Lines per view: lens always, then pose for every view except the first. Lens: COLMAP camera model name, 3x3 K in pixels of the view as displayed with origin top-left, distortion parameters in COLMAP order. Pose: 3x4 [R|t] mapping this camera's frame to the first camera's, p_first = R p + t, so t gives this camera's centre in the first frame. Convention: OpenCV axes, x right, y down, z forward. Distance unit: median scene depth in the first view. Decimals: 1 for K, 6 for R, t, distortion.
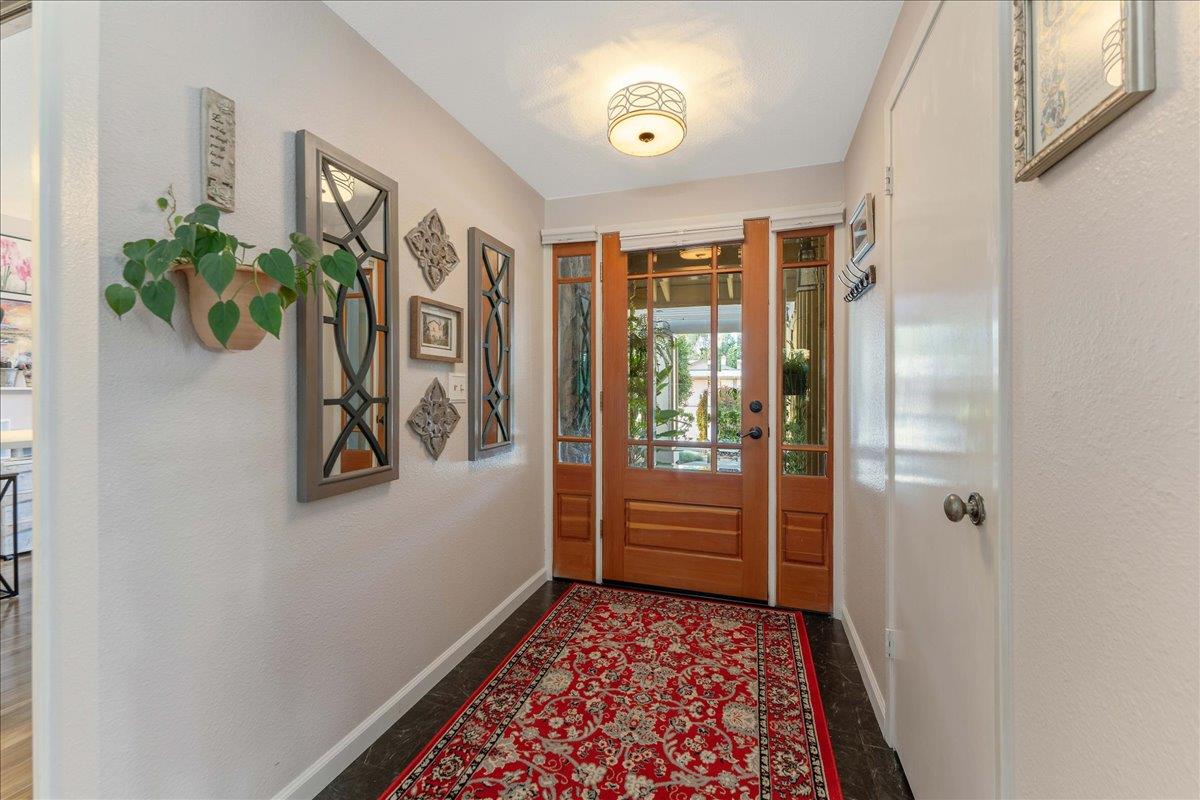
lens RADIAL K [[484.5, 0, 597.9], [0, 484.5, 391.2], [0, 0, 1]] dist [0.004508, 0.000343]
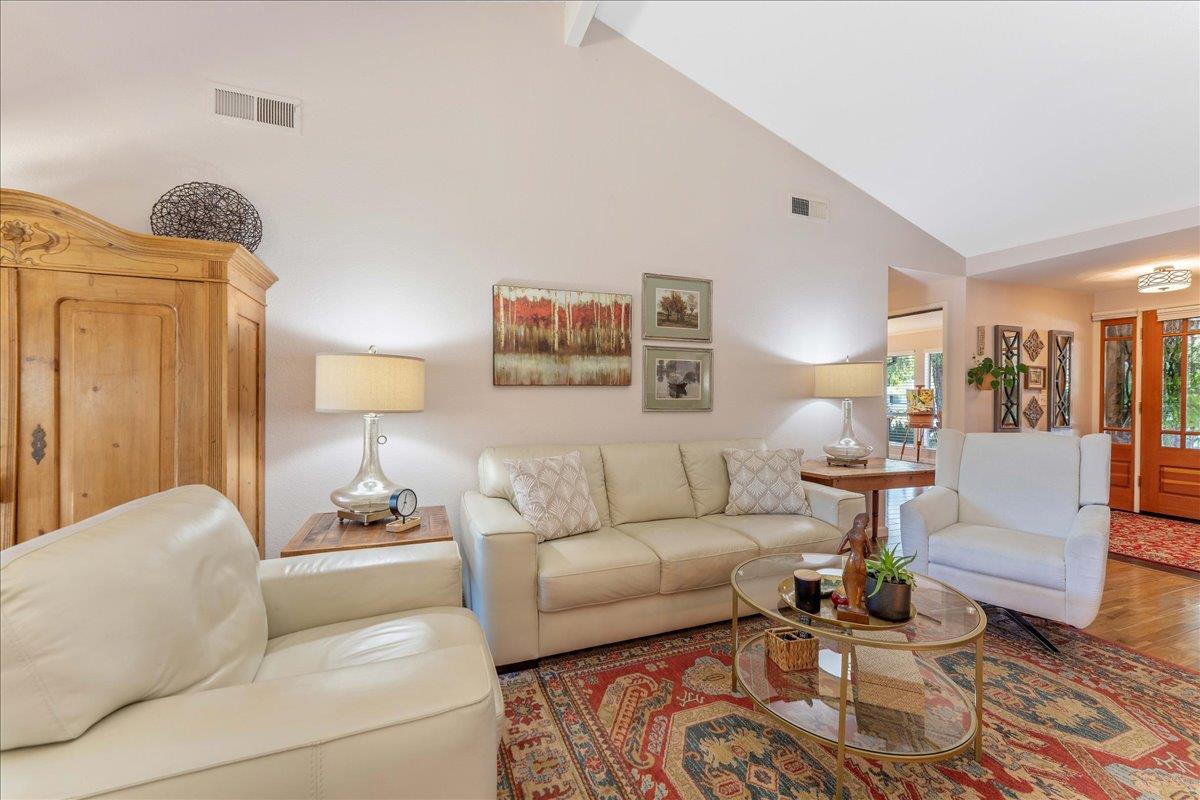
lens RADIAL K [[484.5, 0, 596.1], [0, 484.5, 400.9], [0, 0, 1]] dist [0.004508, 0.000343]
pose [[0.630026, 0.010136, -0.776508, 0.181913], [-0.008687, 0.999944, 0.006004, 0.002301], [0.776525, 0.002963, 0.630079, -2.178329]]
